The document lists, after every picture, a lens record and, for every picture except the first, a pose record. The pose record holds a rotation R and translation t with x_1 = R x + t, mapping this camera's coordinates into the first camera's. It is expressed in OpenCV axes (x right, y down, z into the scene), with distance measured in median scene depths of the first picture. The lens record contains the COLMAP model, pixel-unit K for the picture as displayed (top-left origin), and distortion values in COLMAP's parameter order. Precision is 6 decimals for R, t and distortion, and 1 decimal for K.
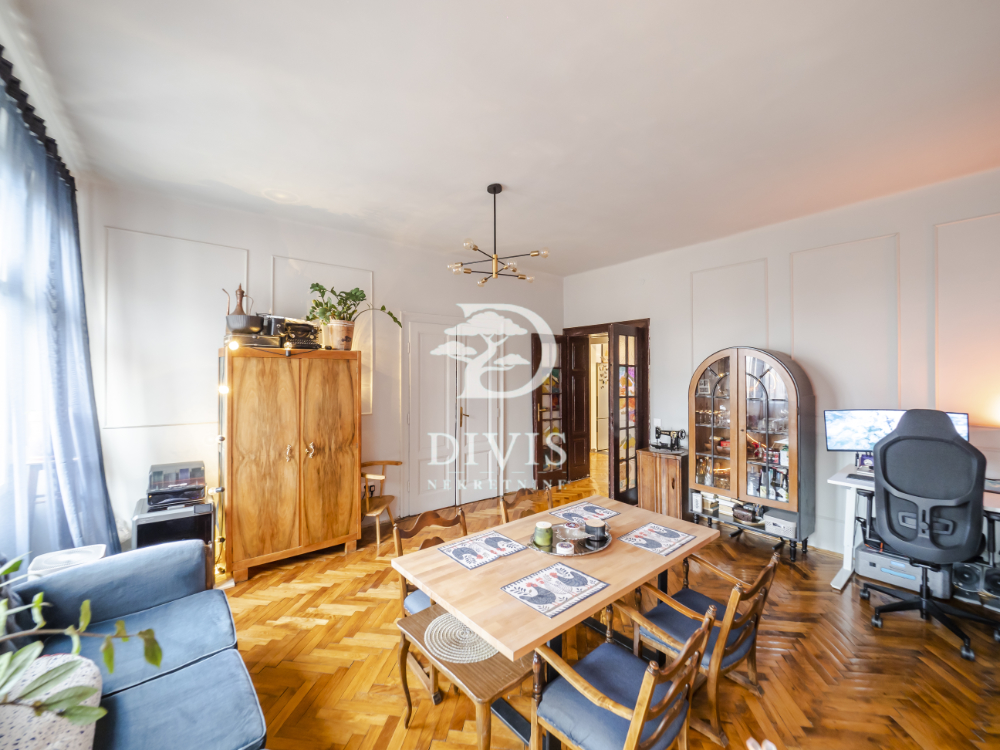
lens RADIAL K [[407.9, 0, 504.9], [0, 407.9, 372.6], [0, 0, 1]] dist [0.000219, -0.000065]
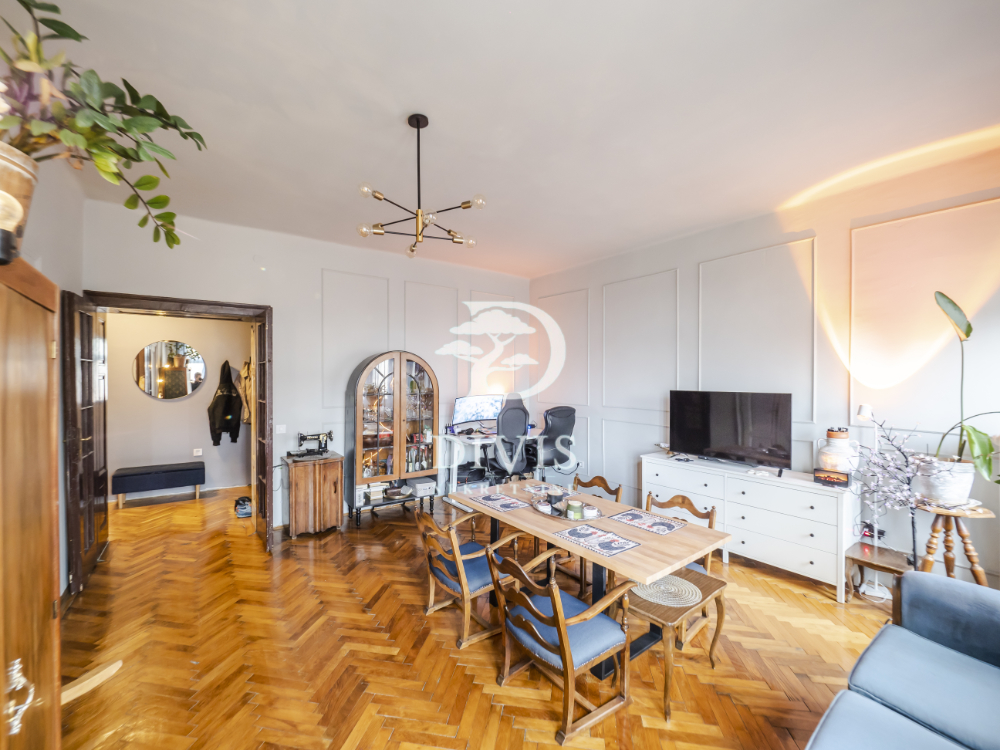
lens RADIAL K [[413.8, 0, 492.1], [0, 413.8, 376.7], [0, 0, 1]] dist [-0.009614, -0.000228]
pose [[0.064965, 0.001685, 0.997886, -0.511818], [-0.006301, 0.999979, -0.001279, 0.009884], [-0.997868, -0.006204, 0.064974, 0.548295]]
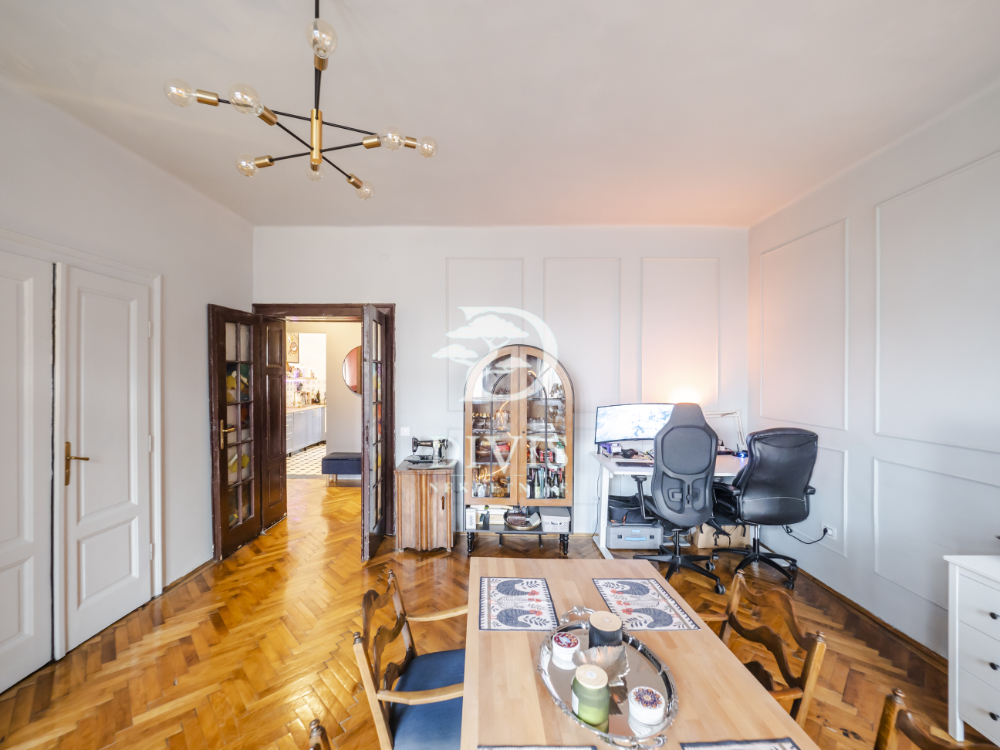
lens RADIAL K [[413.8, 0, 492.1], [0, 413.8, 376.7], [0, 0, 1]] dist [-0.009614, -0.000228]
pose [[0.637583, -0.001460, 0.770380, -0.170917], [-0.007190, 0.999943, 0.007845, 0.003615], [-0.770348, -0.010541, 0.637537, 0.367396]]
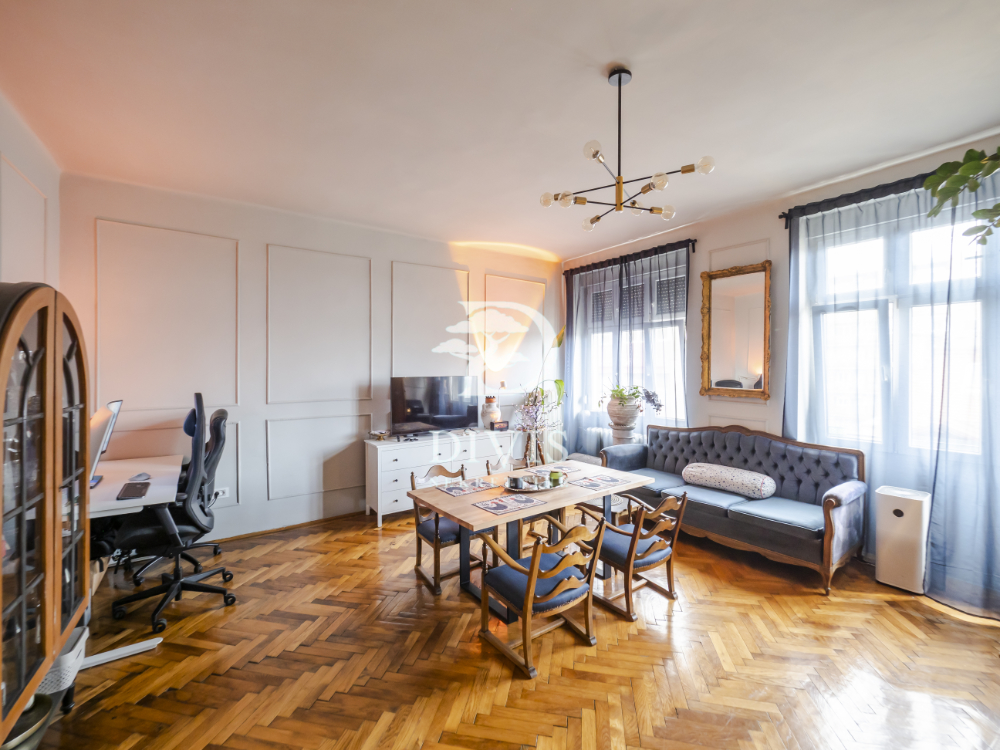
lens RADIAL K [[422.3, 0, 497.1], [0, 422.3, 368.0], [0, 0, 1]] dist [-0.002444, -0.000520]
pose [[-0.995065, -0.000764, 0.099221, 0.072576], [-0.000591, 0.999998, 0.001777, 0.012313], [-0.099222, 0.001709, -0.995064, 1.146559]]
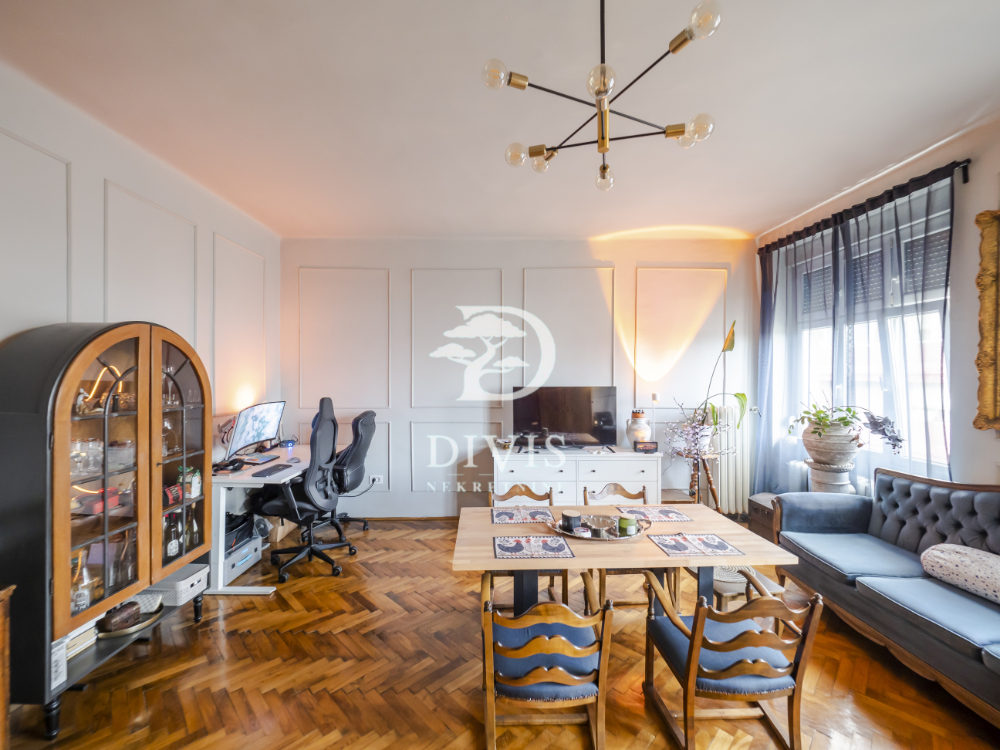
lens RADIAL K [[412.7, 0, 500.0], [0, 412.7, 375.0], [0, 0, 1]] dist [-0.008499, 0.000006]
pose [[-0.772671, -0.005307, 0.634785, -0.151145], [-0.001396, 0.999977, 0.006661, 0.003045], [-0.634805, 0.004260, -0.772660, 0.950869]]
